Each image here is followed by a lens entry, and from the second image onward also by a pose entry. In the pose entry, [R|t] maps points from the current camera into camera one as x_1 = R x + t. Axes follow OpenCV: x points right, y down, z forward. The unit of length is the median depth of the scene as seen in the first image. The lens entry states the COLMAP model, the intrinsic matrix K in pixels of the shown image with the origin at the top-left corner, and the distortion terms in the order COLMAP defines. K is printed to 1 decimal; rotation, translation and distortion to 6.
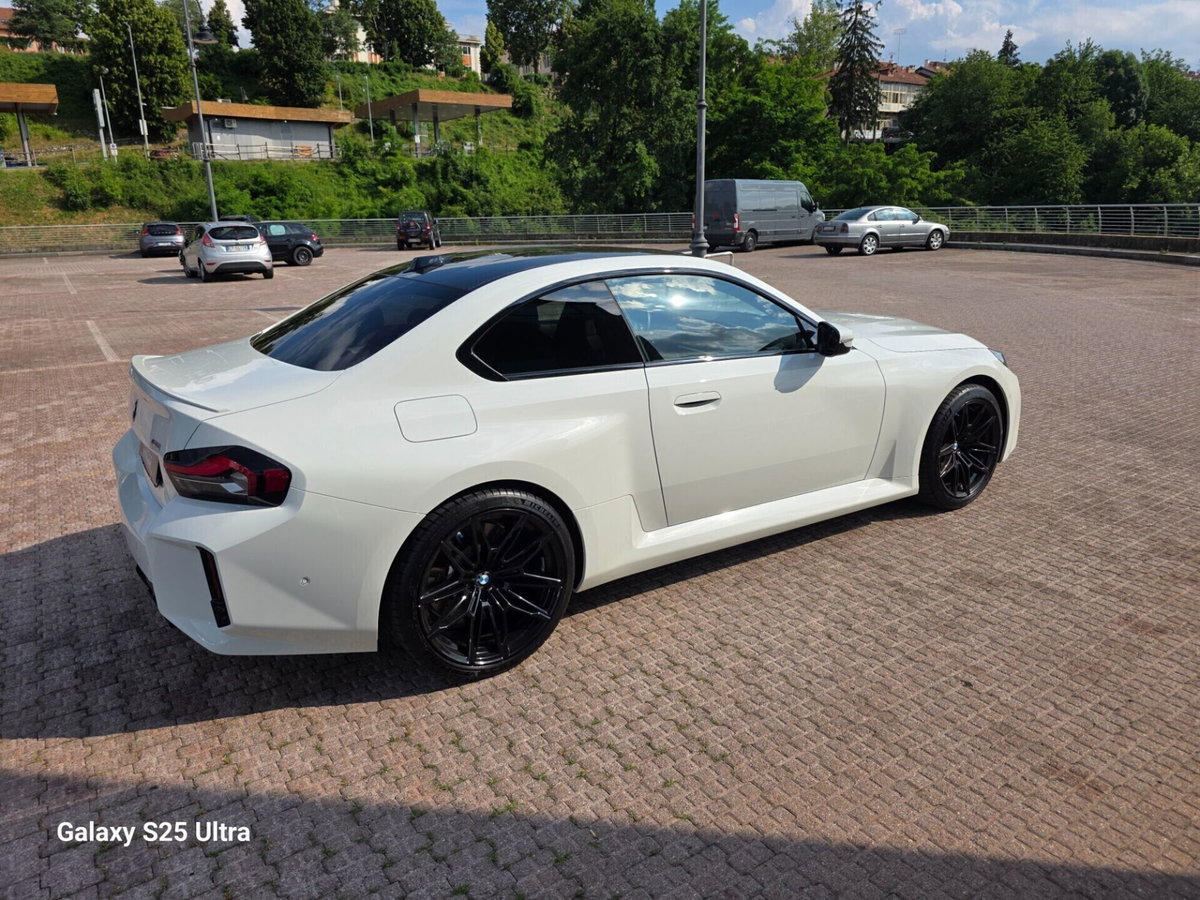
lens RADIAL K [[824.7, 0, 604.3], [0, 824.7, 451.1], [0, 0, 1]] dist [0.050234, -0.050753]
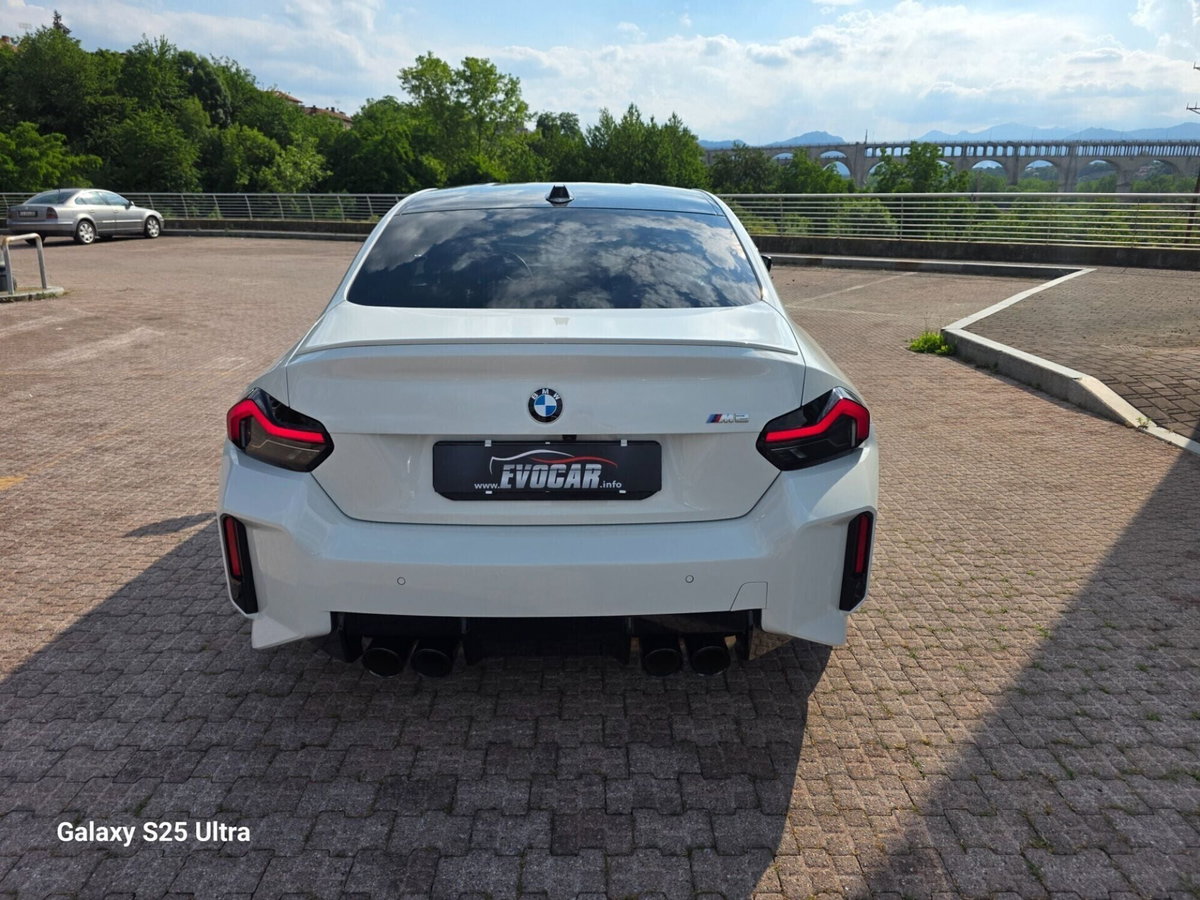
lens RADIAL K [[818.9, 0, 606.5], [0, 818.9, 444.3], [0, 0, 1]] dist [0.051538, -0.053834]
pose [[0.545057, -0.220955, 0.808760, -0.066686], [0.222375, 0.968197, 0.114646, -0.005148], [-0.808370, 0.117359, 0.576857, 0.038631]]
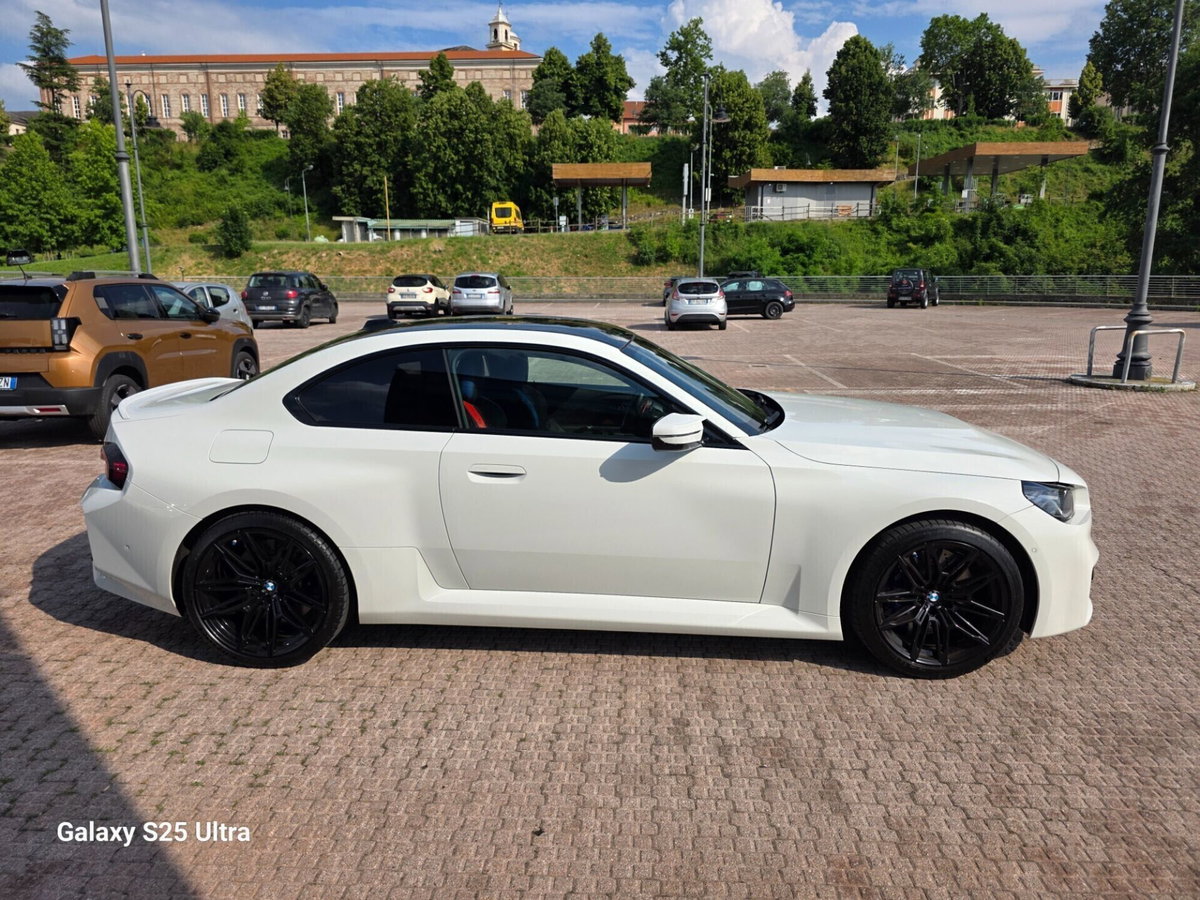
lens RADIAL K [[834.4, 0, 604.9], [0, 834.4, 447.9], [0, 0, 1]] dist [0.049016, -0.054244]
pose [[0.796996, 0.143154, -0.586774, 0.057892], [-0.182320, 0.983209, -0.007769, -0.007531], [0.575809, 0.113173, 0.809714, 0.016798]]
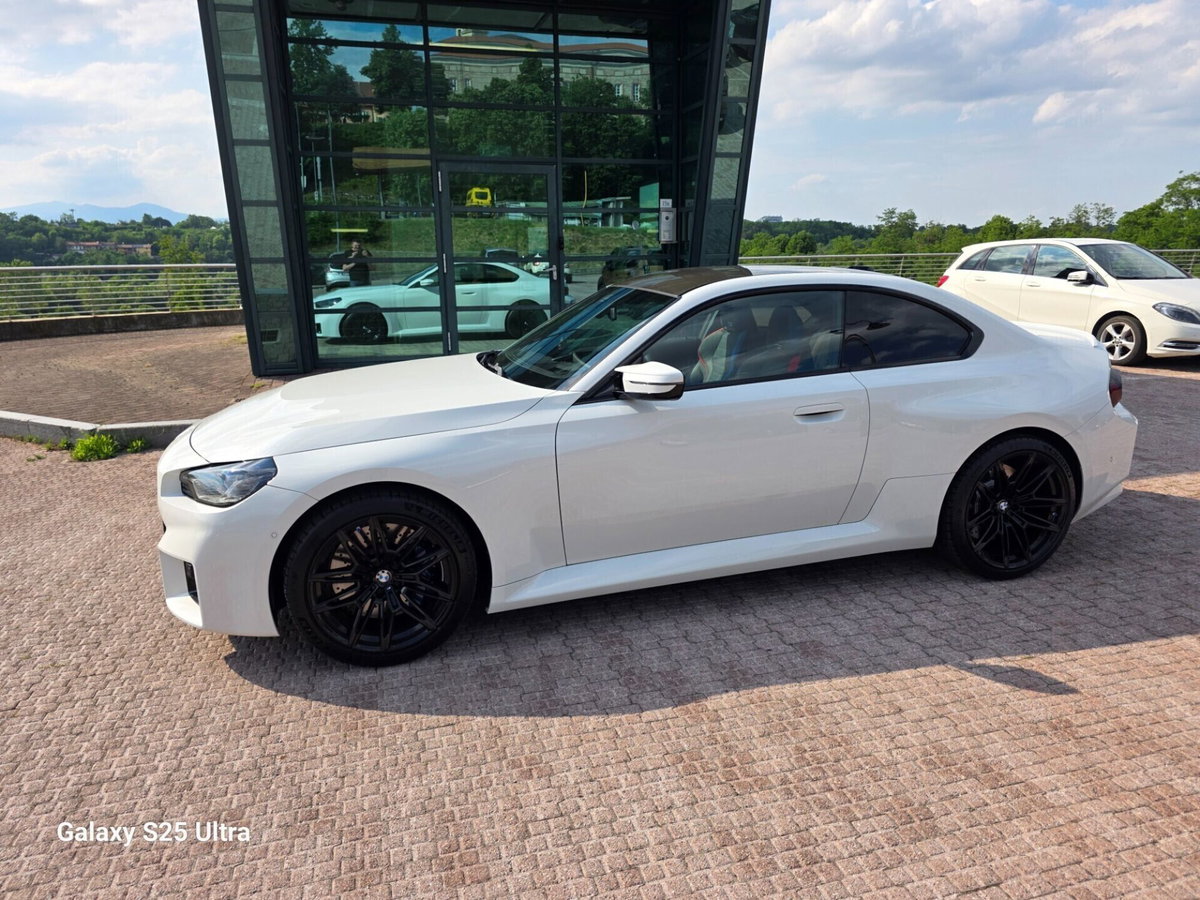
lens RADIAL K [[818.9, 0, 606.5], [0, 818.9, 444.3], [0, 0, 1]] dist [0.051538, -0.053834]
pose [[-0.955470, -0.029850, 0.293573, -0.017771], [0.119023, 0.871369, 0.475973, -0.045354], [-0.270019, 0.489720, -0.829014, 0.164449]]
